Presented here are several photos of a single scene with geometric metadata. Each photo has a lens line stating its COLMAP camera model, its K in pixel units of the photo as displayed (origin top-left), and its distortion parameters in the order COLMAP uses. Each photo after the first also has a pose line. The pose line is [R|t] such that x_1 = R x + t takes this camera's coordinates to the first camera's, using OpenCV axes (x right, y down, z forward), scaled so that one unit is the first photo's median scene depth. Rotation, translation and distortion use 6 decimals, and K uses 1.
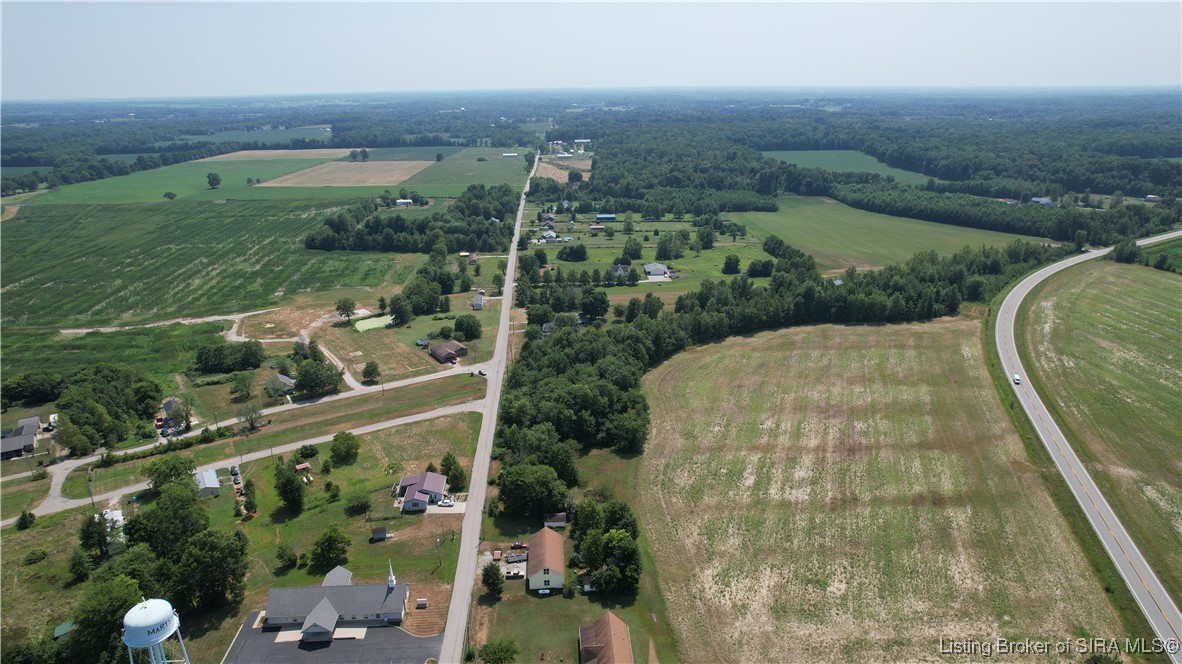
lens RADIAL K [[753.9, 0, 591.0], [0, 753.9, 332.0], [0, 0, 1]] dist [-0.079204, 0.072984]
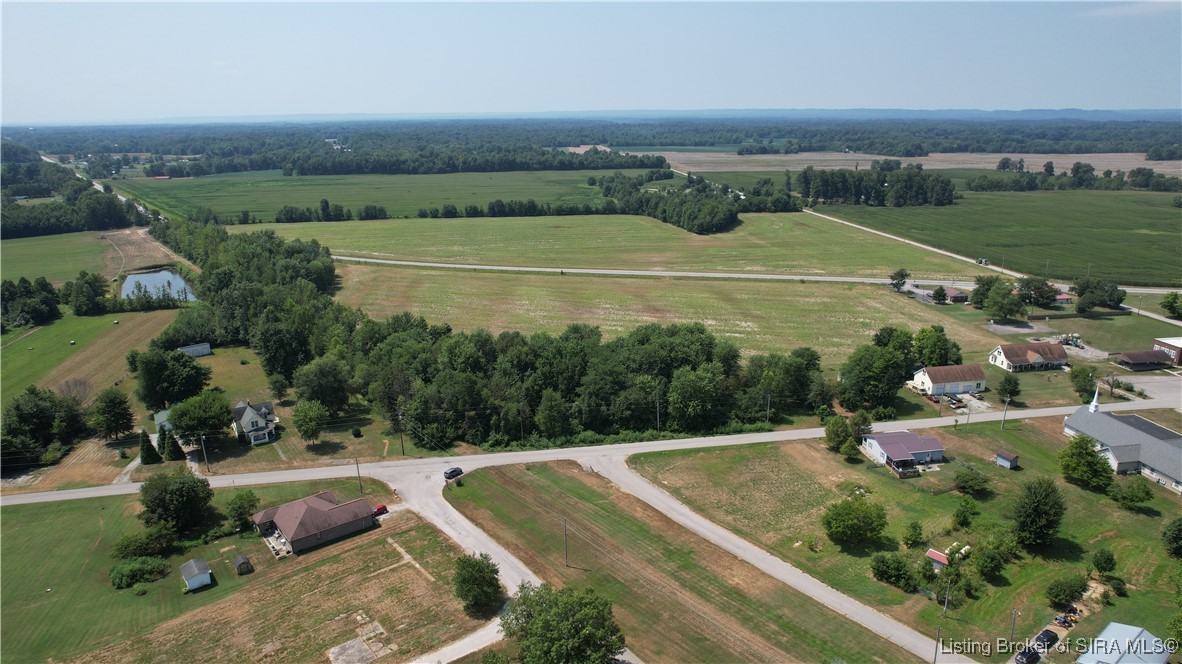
lens RADIAL K [[753.9, 0, 591.0], [0, 753.9, 332.0], [0, 0, 1]] dist [-0.079204, 0.072984]
pose [[-0.114695, -0.268306, 0.956481, -0.544145], [0.320459, 0.901369, 0.291274, -0.132197], [-0.940293, 0.339921, -0.017401, 0.787122]]
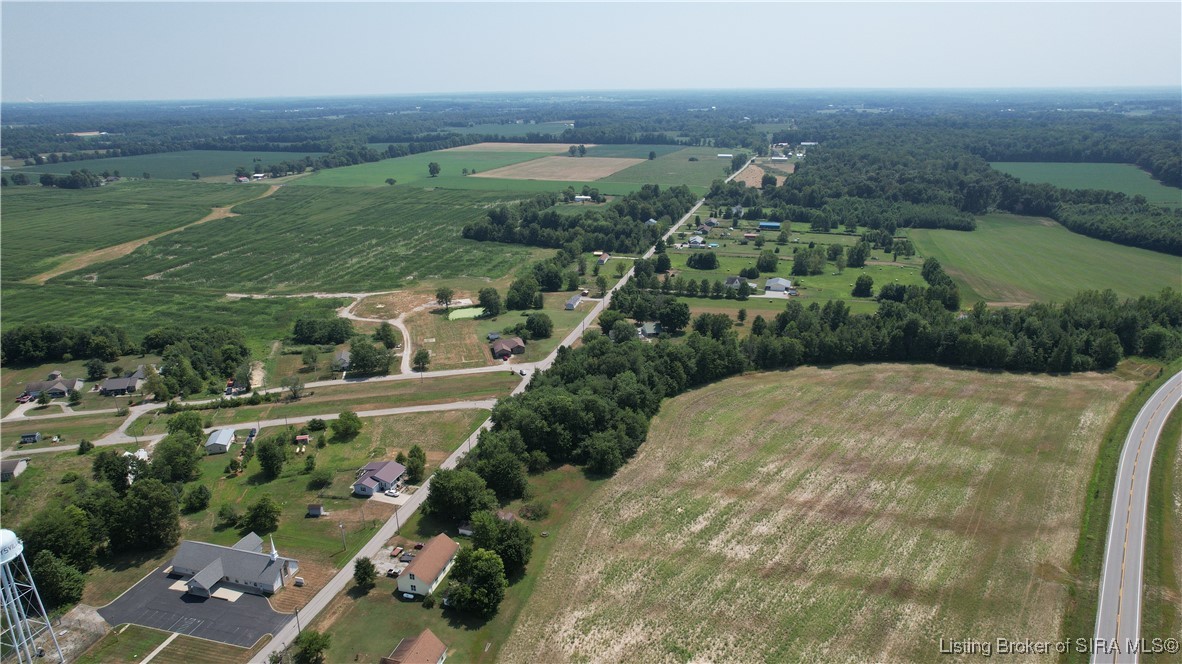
lens RADIAL K [[753.9, 0, 591.0], [0, 753.9, 332.0], [0, 0, 1]] dist [-0.079204, 0.072984]
pose [[0.943803, 0.103293, -0.313952, 0.224531], [-0.102701, 0.994541, 0.018472, -0.024778], [0.314146, 0.014809, 0.949259, 0.060778]]
